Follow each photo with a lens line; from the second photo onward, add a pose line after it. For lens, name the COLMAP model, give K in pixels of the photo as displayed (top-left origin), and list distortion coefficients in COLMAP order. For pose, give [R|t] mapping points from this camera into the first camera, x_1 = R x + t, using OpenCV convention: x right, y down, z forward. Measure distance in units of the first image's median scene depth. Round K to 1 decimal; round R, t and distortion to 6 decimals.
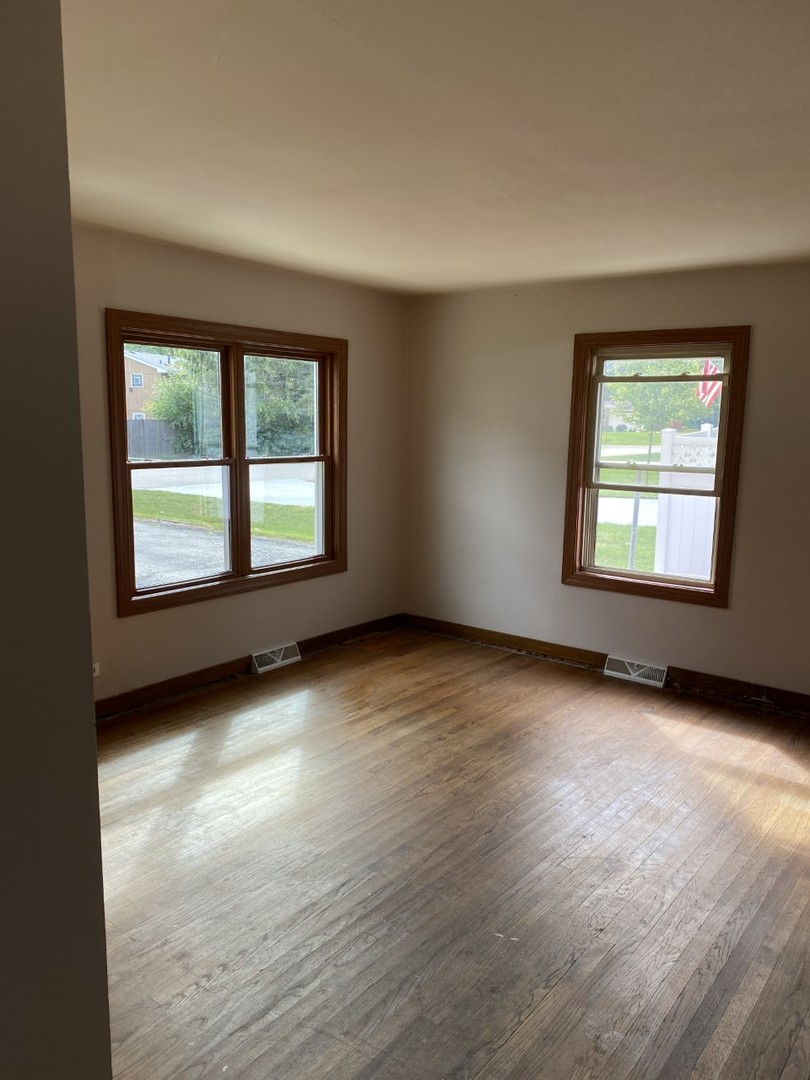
lens RADIAL K [[835.1, 0, 400.9], [0, 835.1, 543.4], [0, 0, 1]] dist [0.055092, -0.036358]
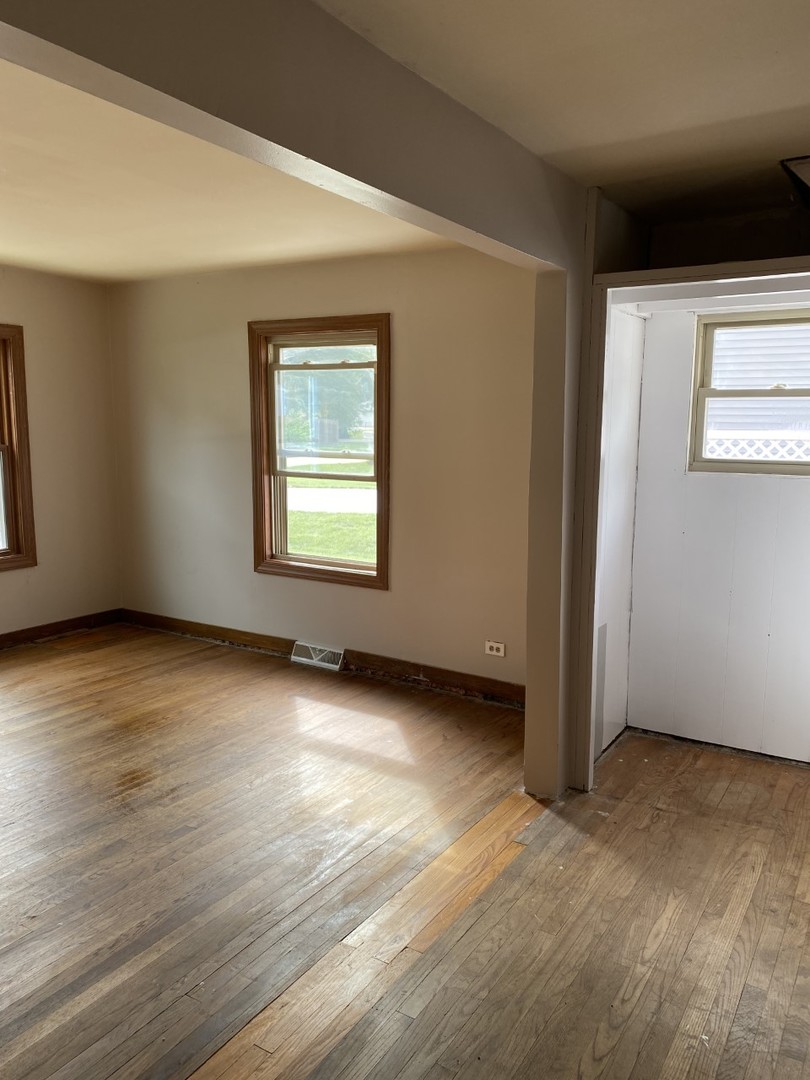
lens RADIAL K [[835.1, 0, 407.3], [0, 835.1, 535.9], [0, 0, 1]] dist [0.055092, -0.036358]
pose [[0.994953, -0.027505, 0.096504, 0.293023], [0.028229, 0.999583, -0.006150, 0.017114], [-0.096294, 0.008843, 0.995314, -0.011861]]
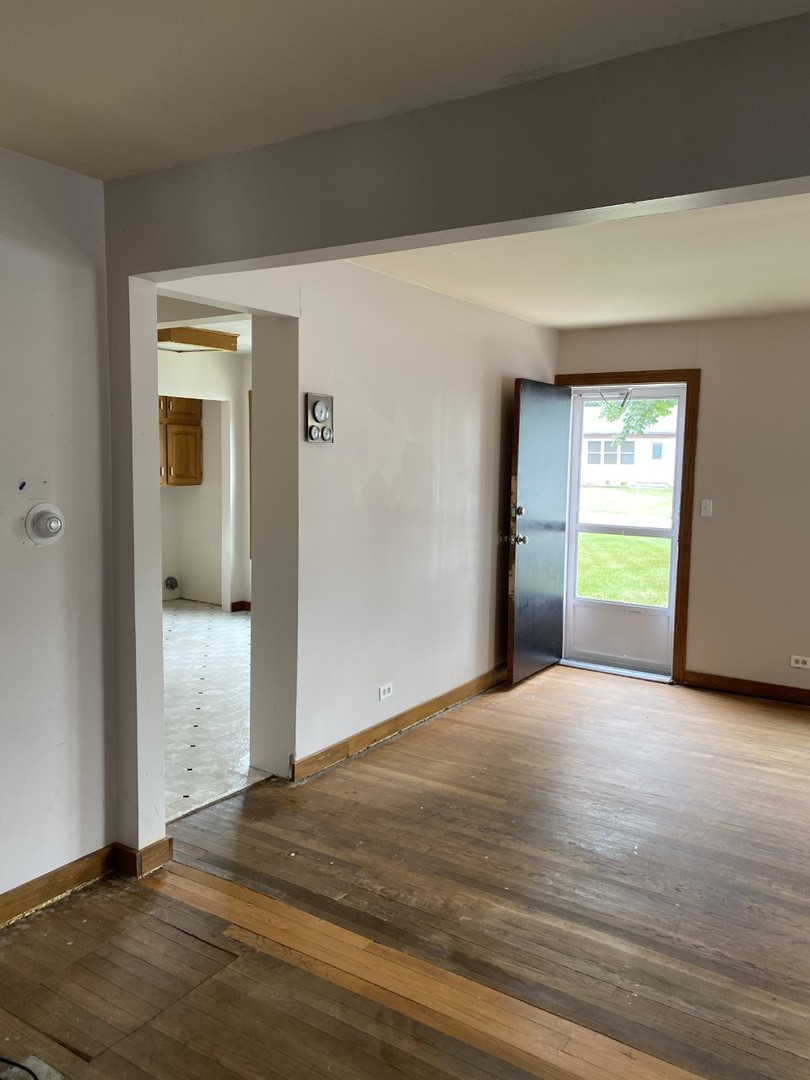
lens RADIAL K [[835.1, 0, 398.1], [0, 835.1, 539.2], [0, 0, 1]] dist [0.055092, -0.036358]
pose [[0.055055, 0.084286, -0.994920, 0.659056], [-0.160967, 0.984147, 0.074466, -0.016708], [0.985423, 0.156049, 0.067749, 0.240653]]
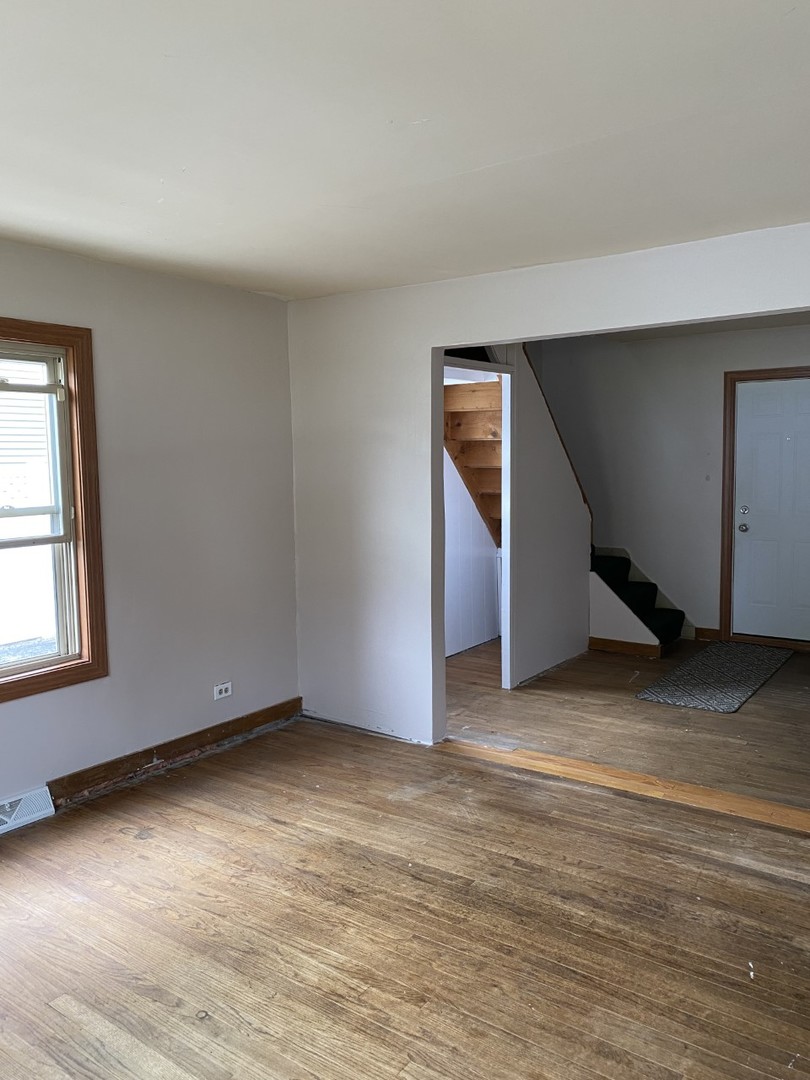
lens RADIAL K [[823.7, 0, 410.6], [0, 823.7, 536.8], [0, 0, 1]] dist [-0.002949, -0.010646]
pose [[-0.029373, -0.120927, 0.992227, -0.361101], [0.169821, 0.977620, 0.124174, -0.094400], [-0.985037, 0.172148, -0.008180, 0.645886]]
